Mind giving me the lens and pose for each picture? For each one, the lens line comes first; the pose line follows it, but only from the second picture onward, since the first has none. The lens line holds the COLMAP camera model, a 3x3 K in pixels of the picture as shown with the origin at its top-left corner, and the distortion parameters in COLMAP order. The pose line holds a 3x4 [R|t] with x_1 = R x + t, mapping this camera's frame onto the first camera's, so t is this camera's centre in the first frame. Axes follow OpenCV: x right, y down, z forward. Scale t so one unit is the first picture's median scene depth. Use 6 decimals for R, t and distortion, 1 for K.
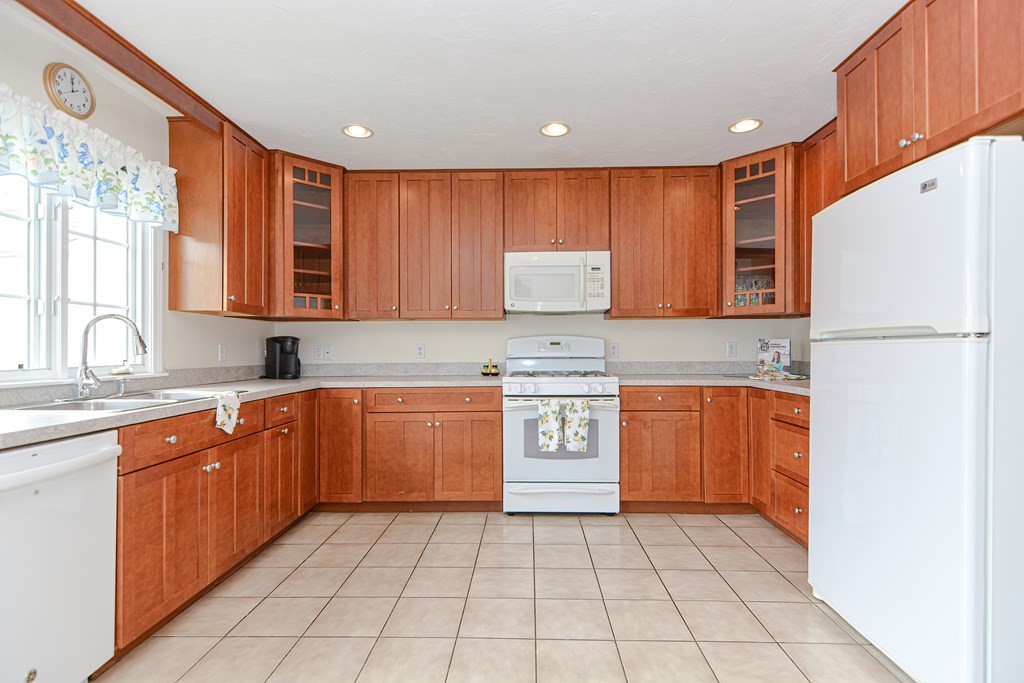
lens RADIAL K [[490.3, 0, 513.1], [0, 490.3, 345.0], [0, 0, 1]] dist [0.024233, -0.012454]
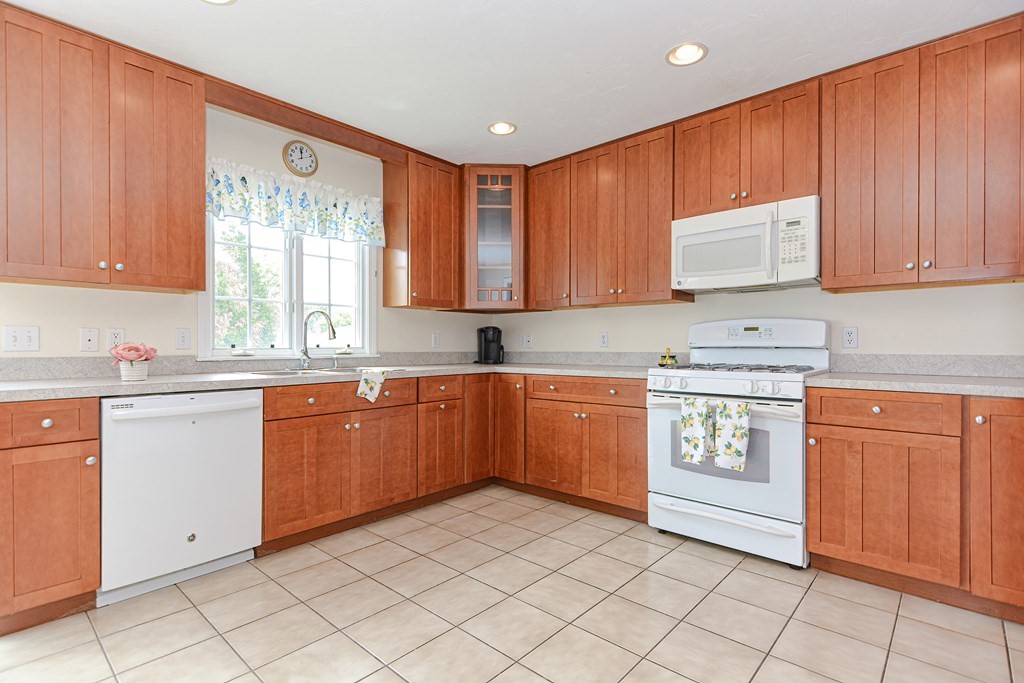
lens RADIAL K [[490.3, 0, 513.1], [0, 490.3, 345.0], [0, 0, 1]] dist [0.024233, -0.012454]
pose [[0.762788, 0.003994, -0.646637, 0.354442], [0.002283, 0.999958, 0.008870, 0.017026], [0.646645, -0.008243, 0.762746, 0.198001]]
